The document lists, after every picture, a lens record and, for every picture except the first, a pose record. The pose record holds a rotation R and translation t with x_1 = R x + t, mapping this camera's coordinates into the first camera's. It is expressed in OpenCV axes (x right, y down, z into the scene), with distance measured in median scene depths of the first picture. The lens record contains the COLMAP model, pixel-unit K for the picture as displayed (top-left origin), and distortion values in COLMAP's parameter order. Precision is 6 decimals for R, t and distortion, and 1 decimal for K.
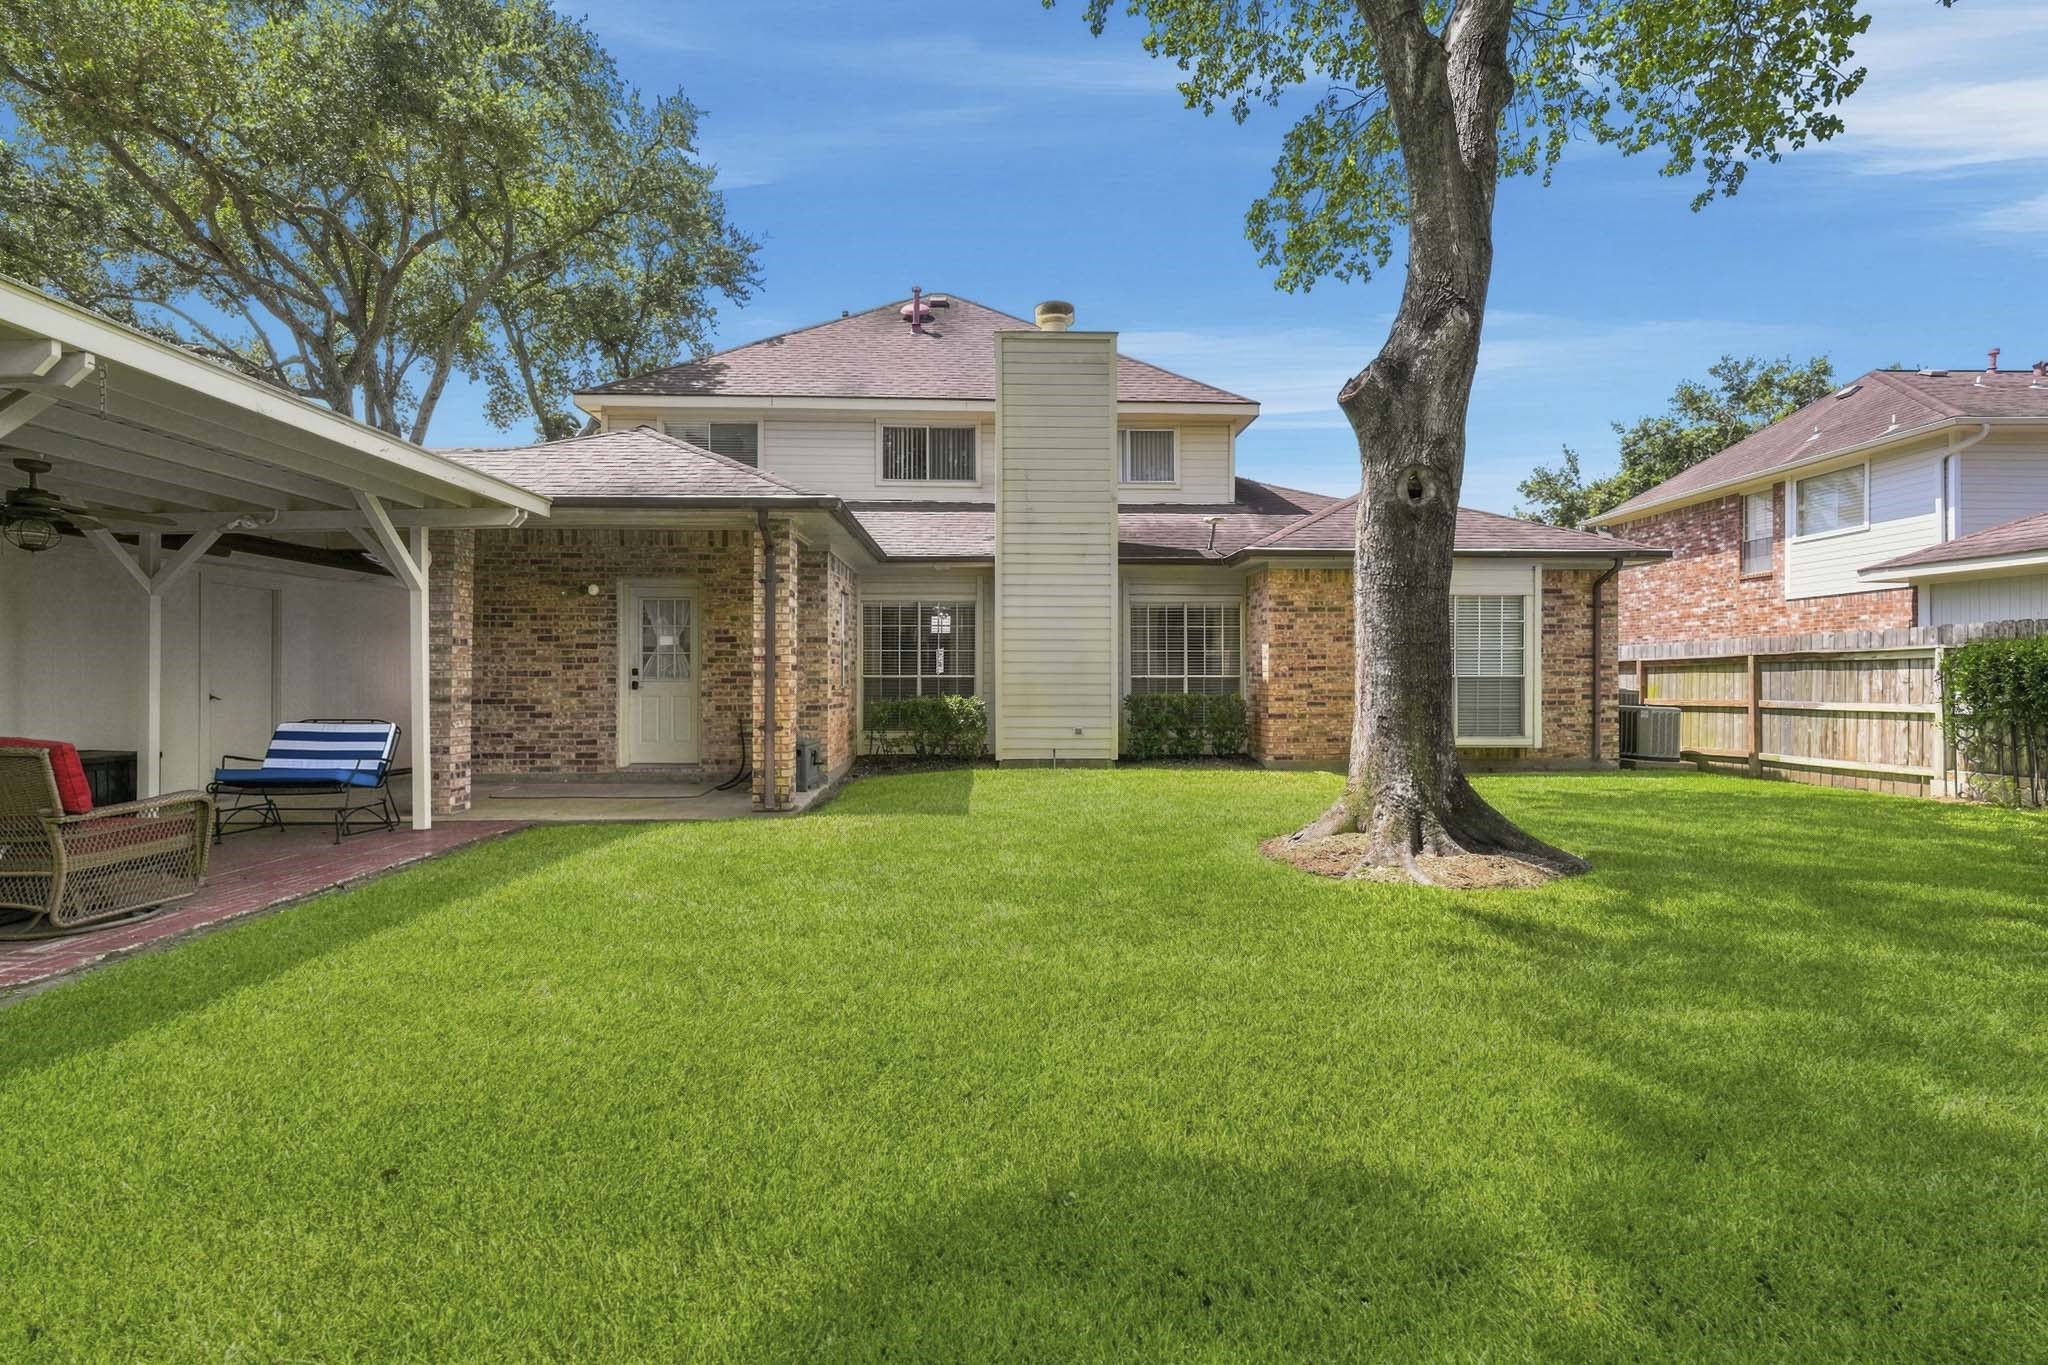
lens RADIAL K [[904.1, 0, 1025.3], [0, 904.1, 681.4], [0, 0, 1]] dist [-0.002597, -0.000340]
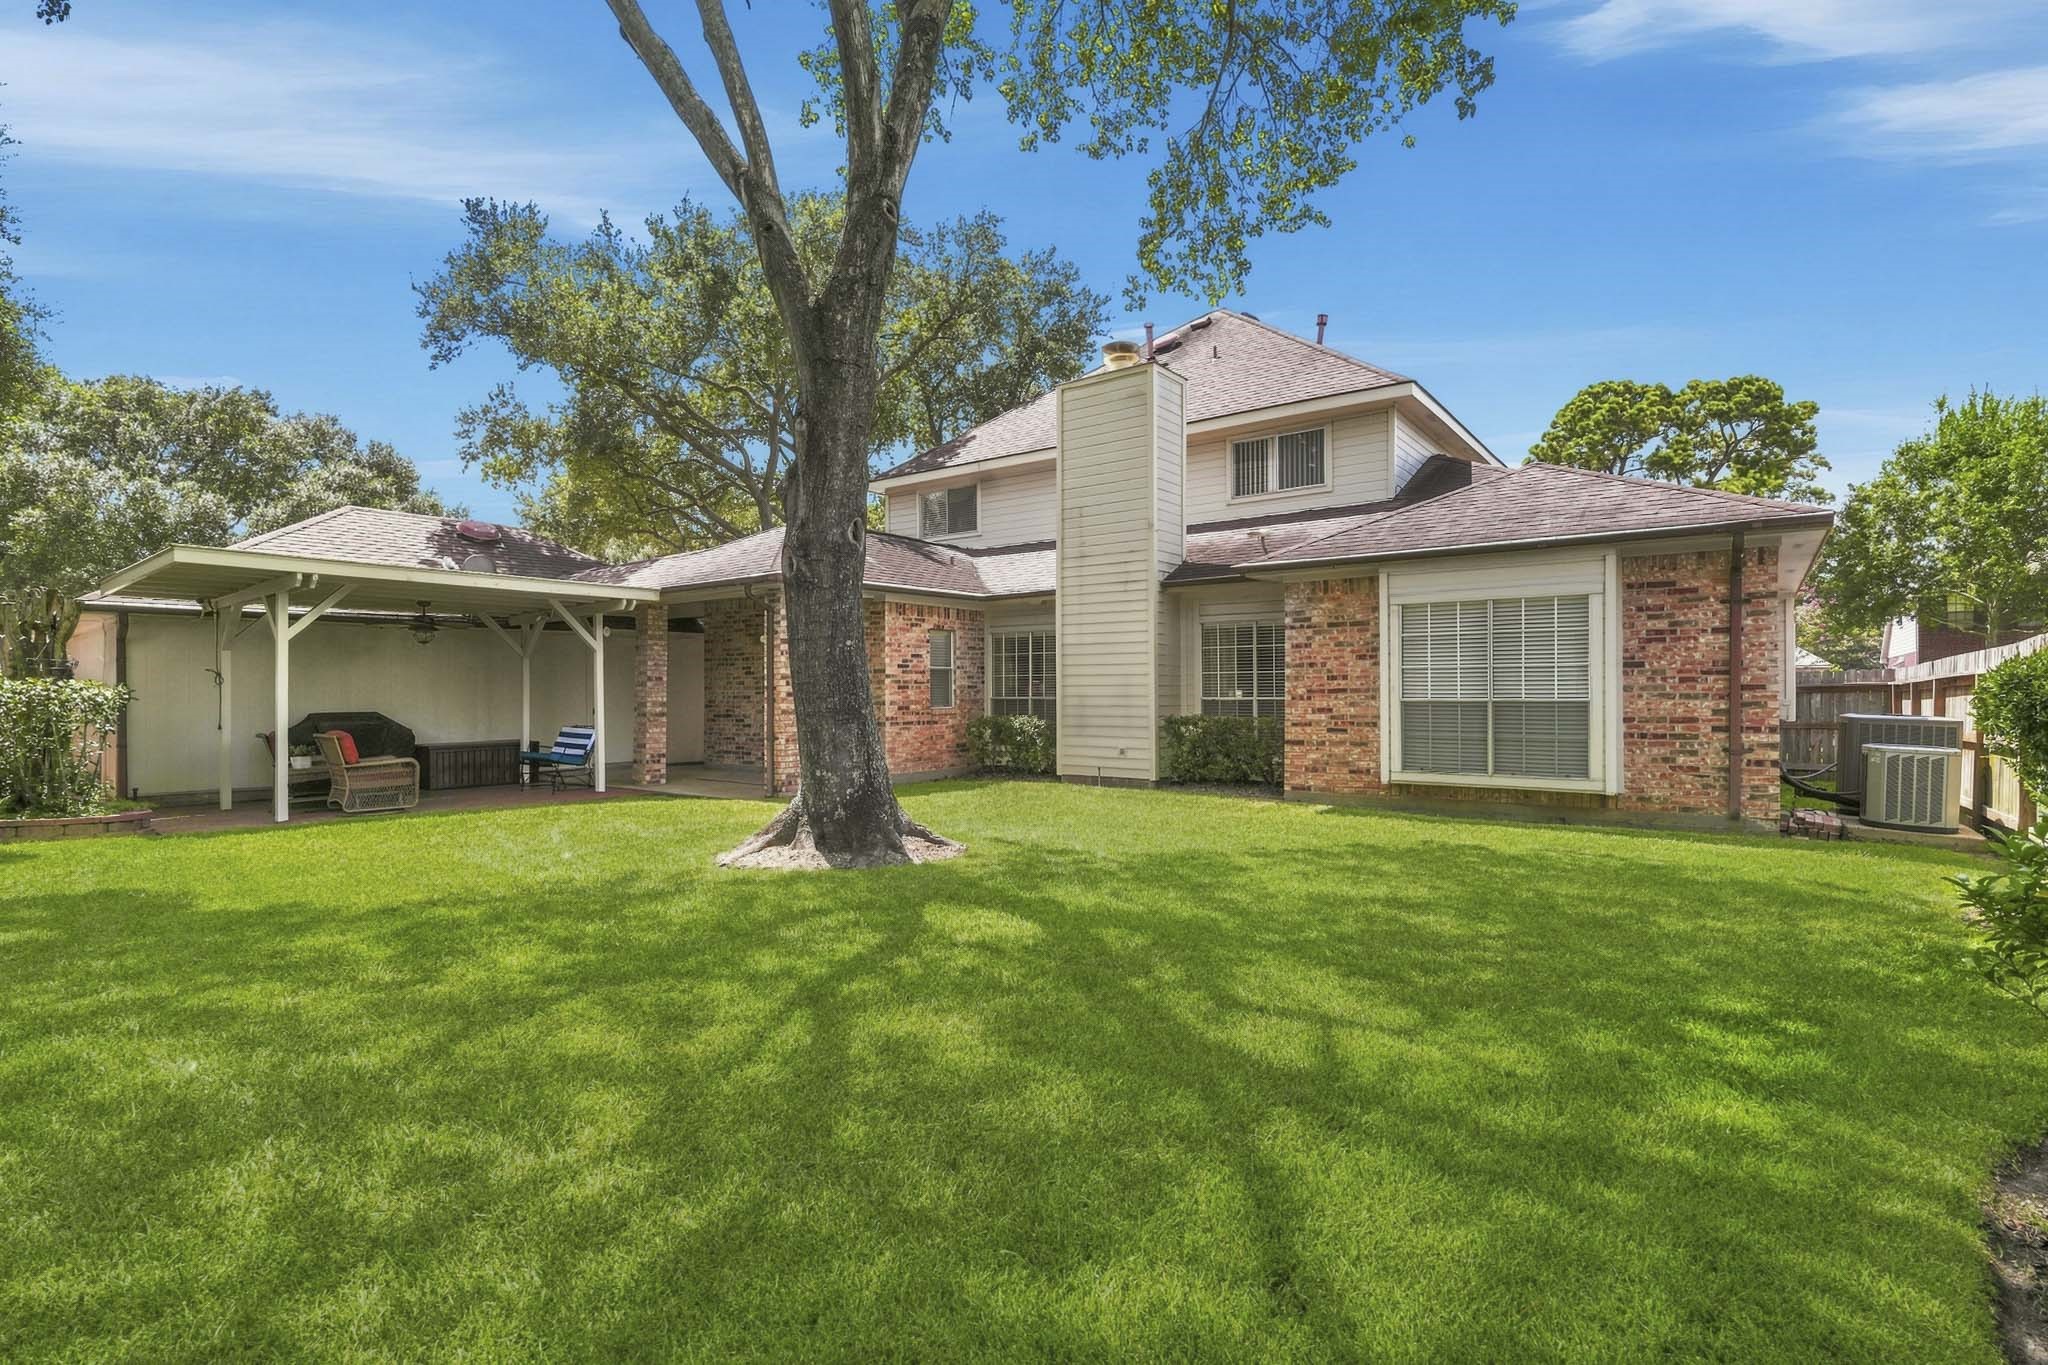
lens RADIAL K [[965.7, 0, 1019.5], [0, 965.7, 699.0], [0, 0, 1]] dist [-0.015061, 0.000173]
pose [[0.770534, 0.001436, -0.637398, 0.681461], [0.000871, 0.999994, 0.003306, -0.009544], [0.637399, -0.003102, 0.770528, 0.066672]]
